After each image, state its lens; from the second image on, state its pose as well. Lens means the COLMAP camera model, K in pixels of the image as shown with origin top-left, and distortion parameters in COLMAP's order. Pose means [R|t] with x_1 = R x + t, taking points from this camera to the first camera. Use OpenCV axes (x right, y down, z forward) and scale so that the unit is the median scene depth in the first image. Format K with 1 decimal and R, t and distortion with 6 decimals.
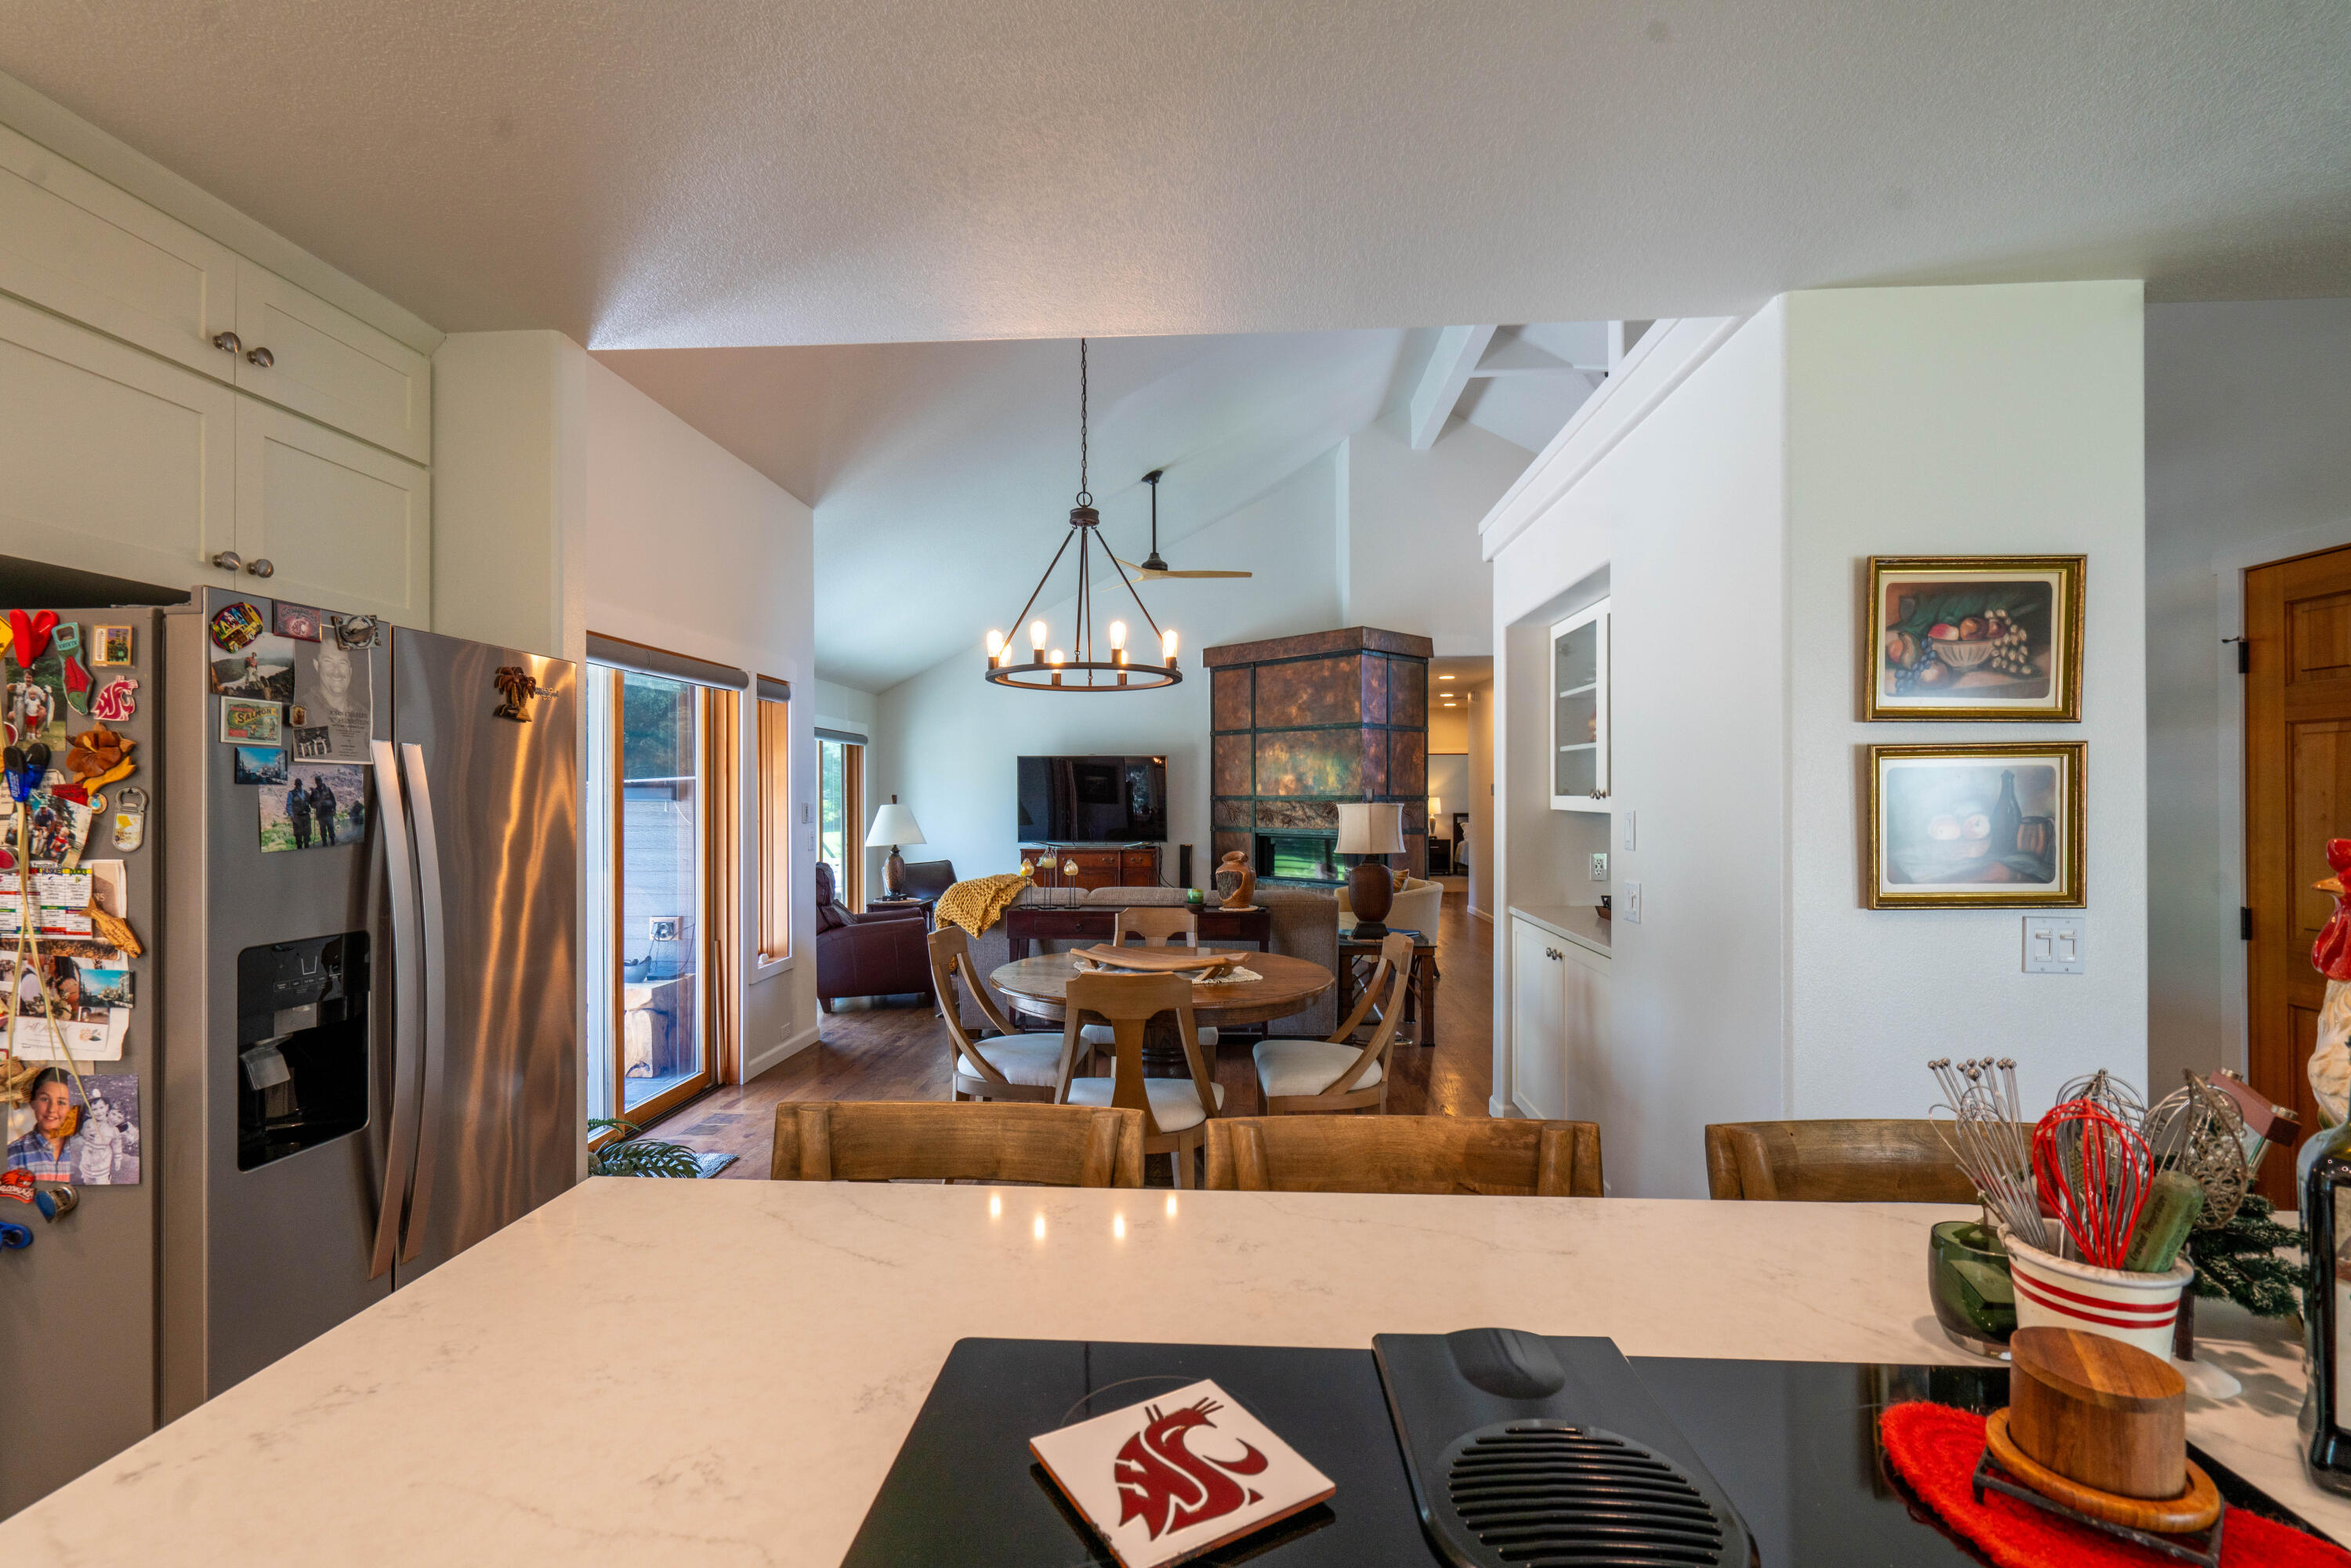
lens RADIAL K [[1063.6, 0, 1159.4], [0, 1063.6, 795.7], [0, 0, 1]] dist [0.000504, -0.000652]
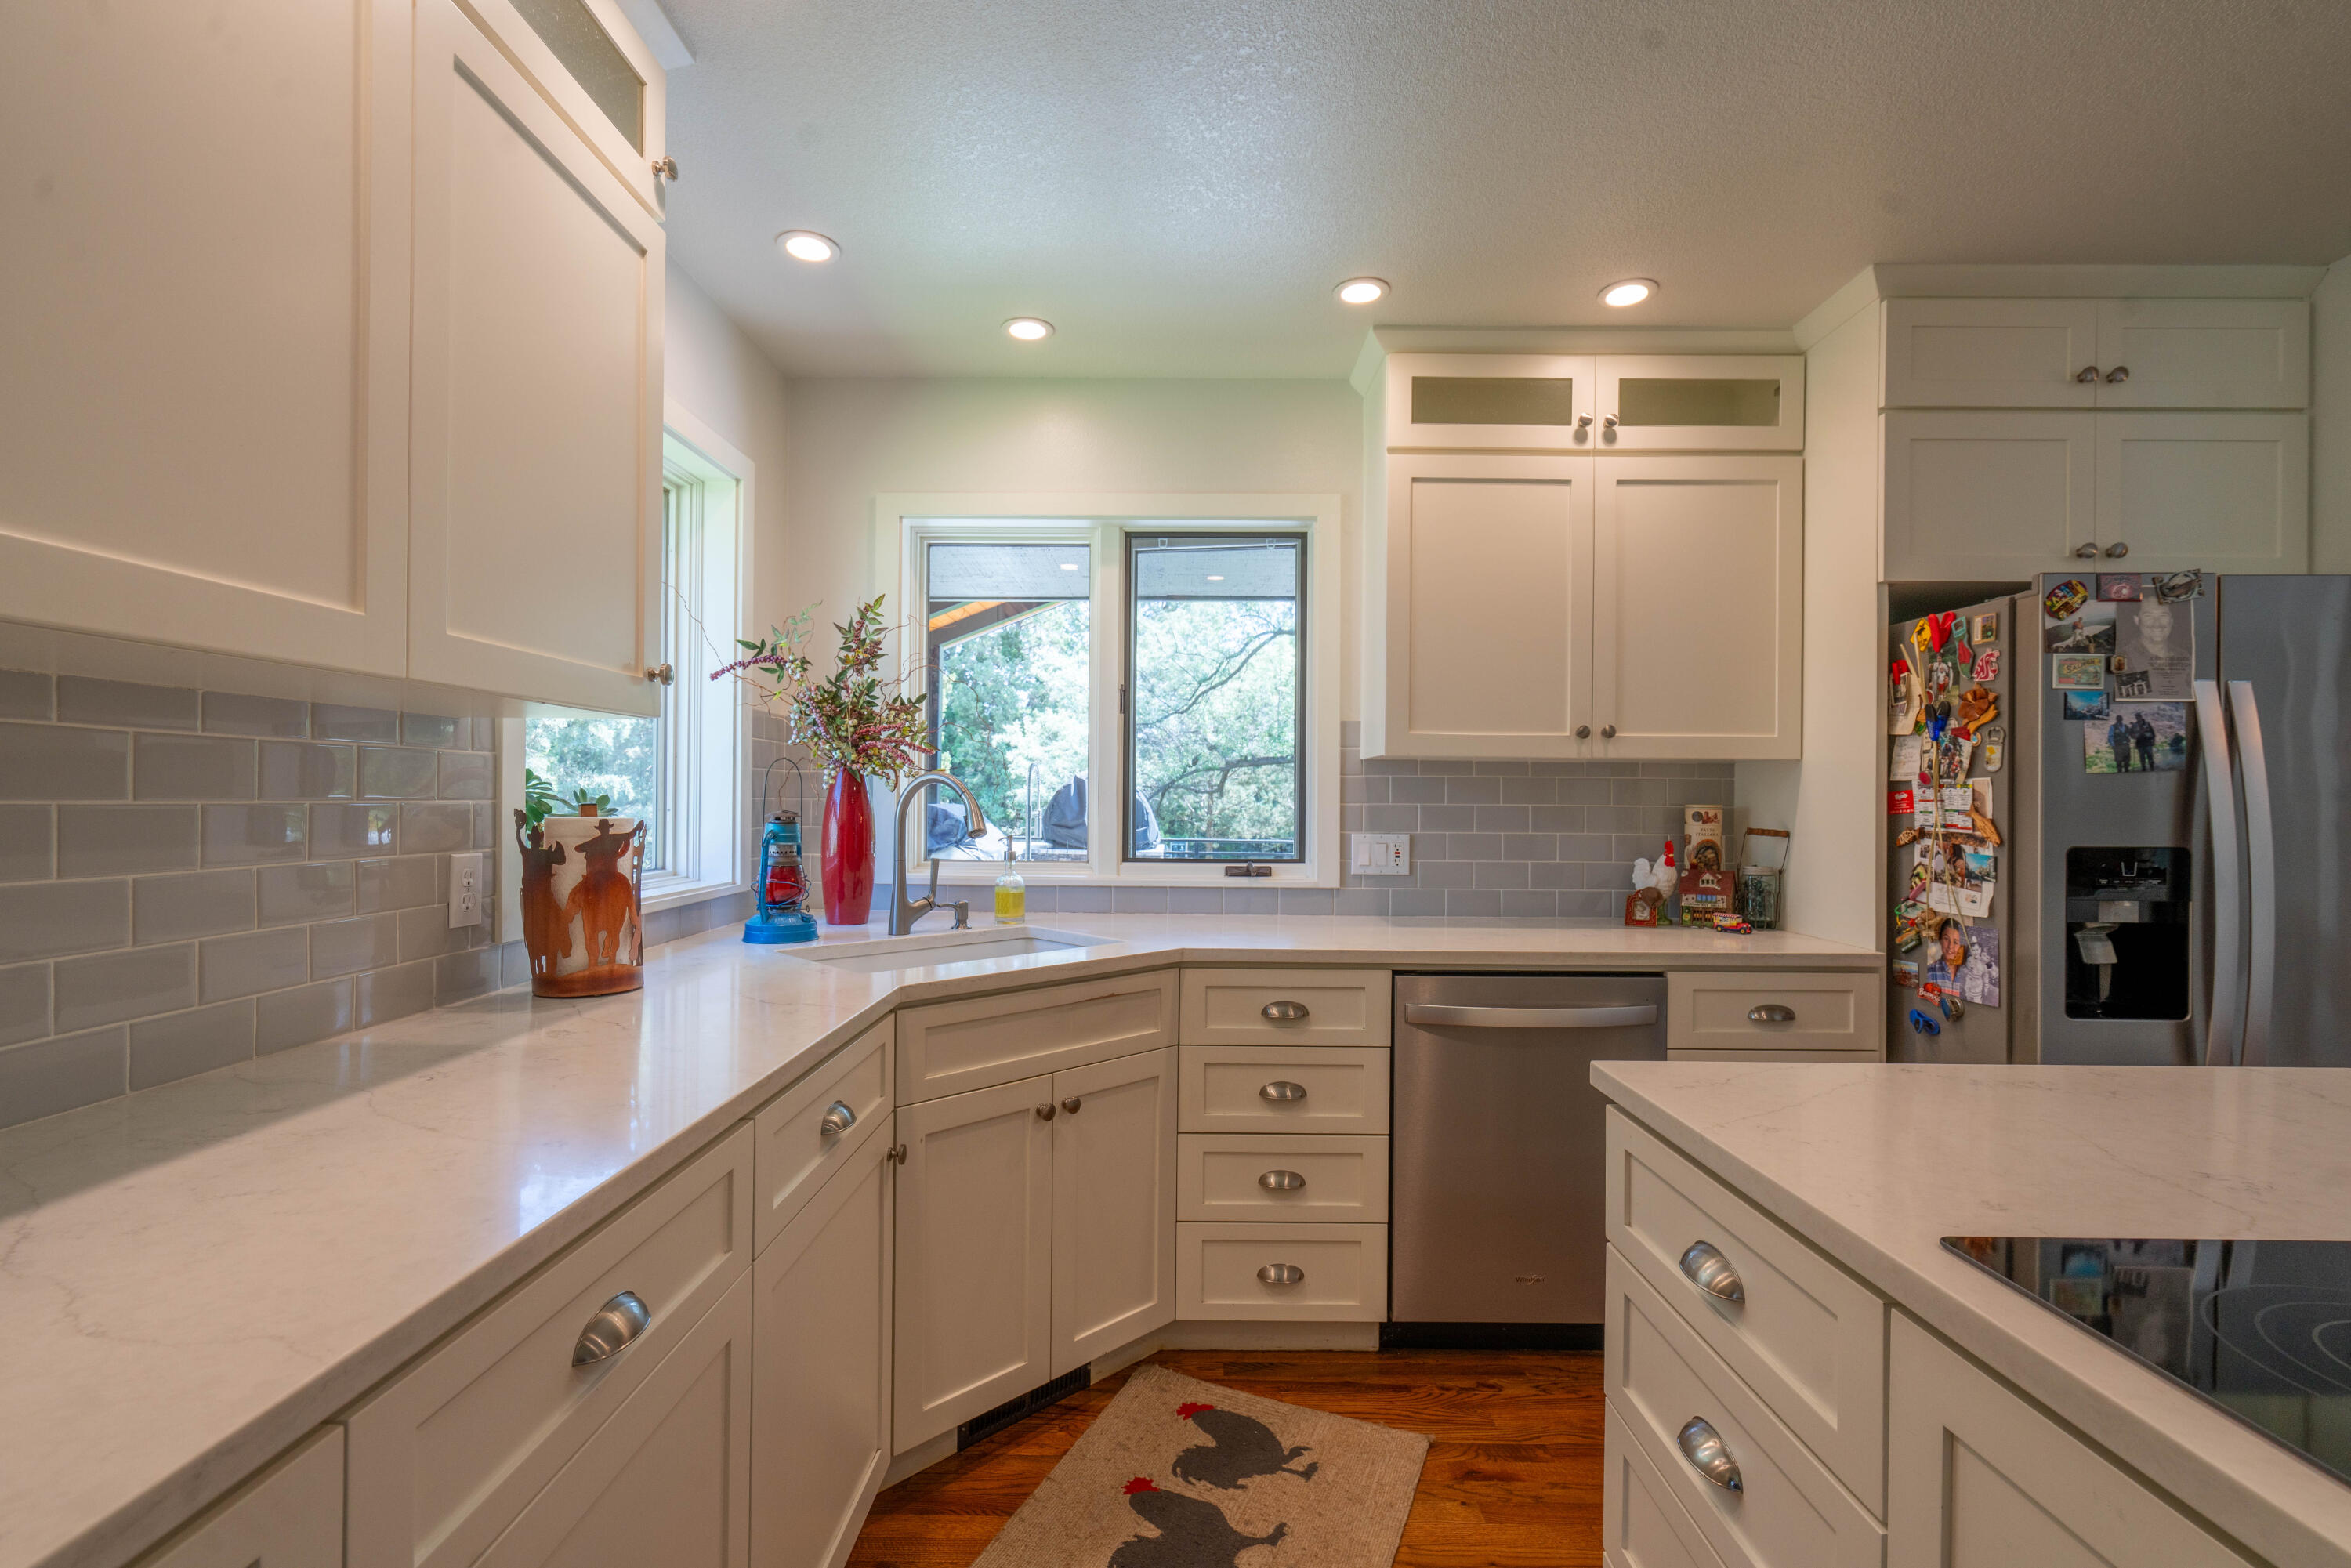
lens RADIAL K [[1063.6, 0, 1164.1], [0, 1063.6, 792.9], [0, 0, 1]] dist [0.000504, -0.000652]
pose [[0.053715, -0.002530, -0.998553, 0.385958], [-0.005887, 0.999979, -0.002851, 0.090658], [0.998539, 0.006032, 0.053699, -0.180097]]
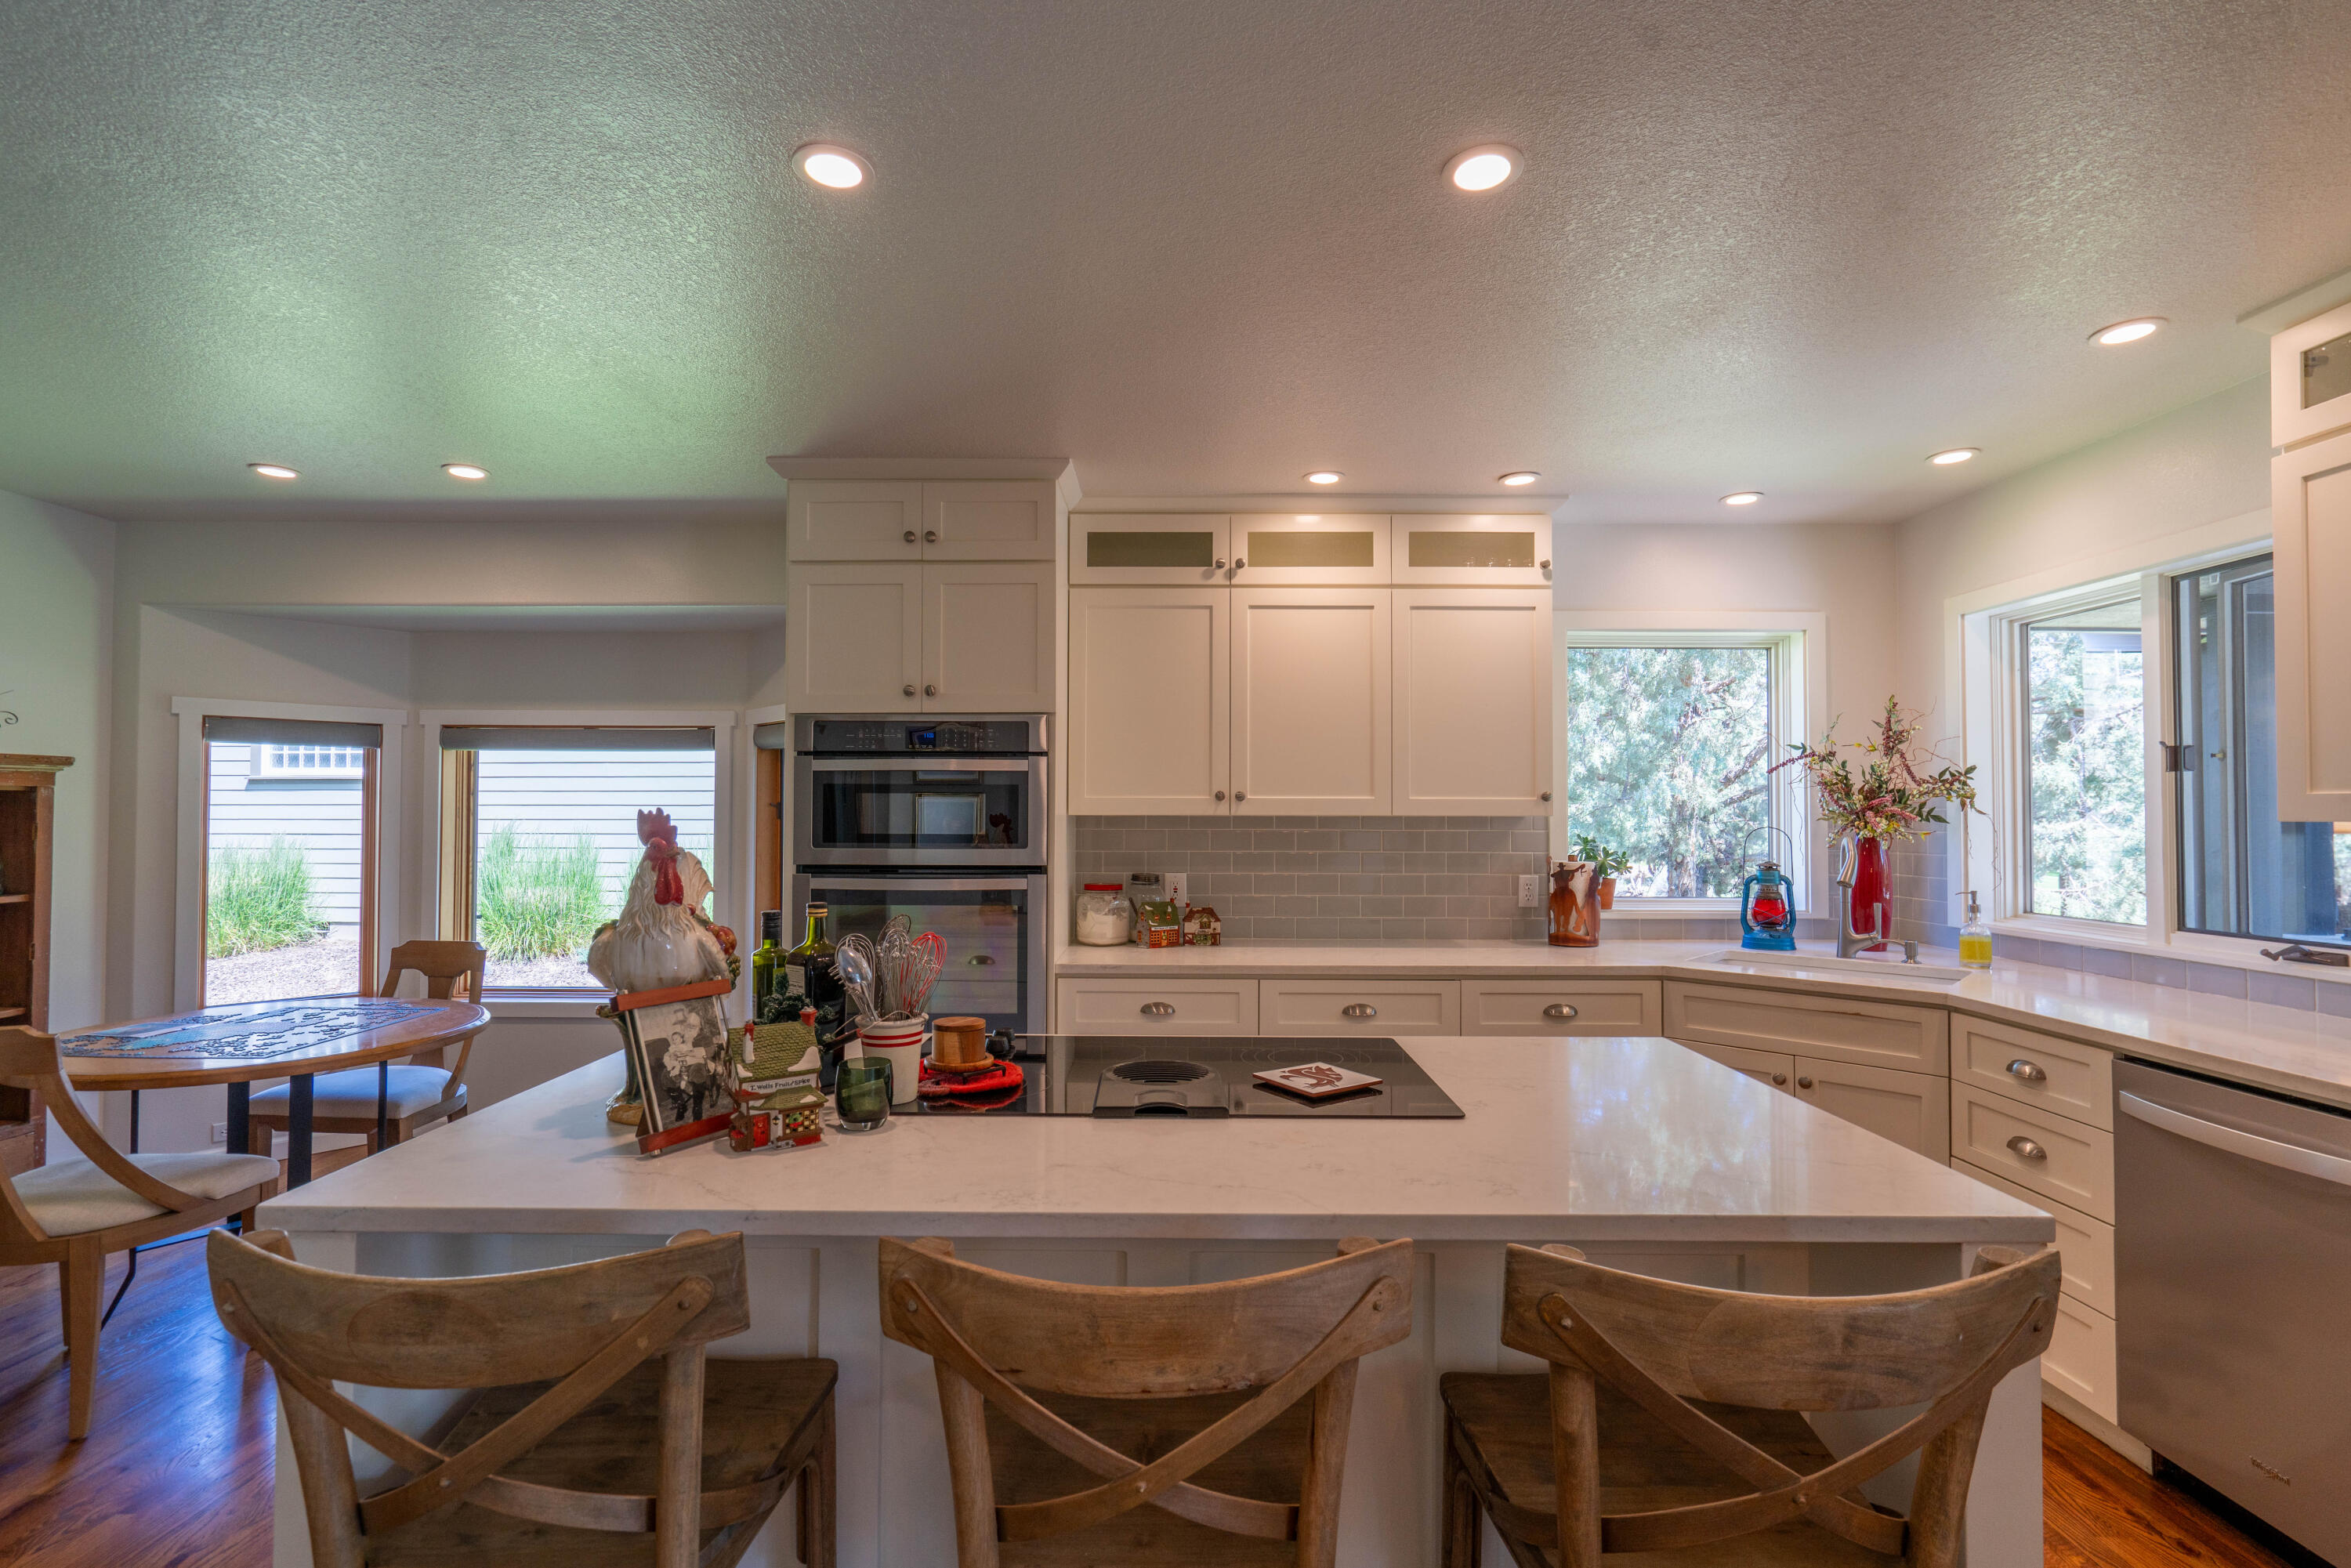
lens RADIAL K [[1063.6, 0, 1161.3], [0, 1063.6, 788.7], [0, 0, 1]] dist [0.000504, -0.000652]
pose [[-0.998739, -0.002558, -0.050141, 0.244197], [-0.001177, 0.999620, -0.027542, 0.018191], [0.050192, -0.027448, -0.998362, 1.681256]]
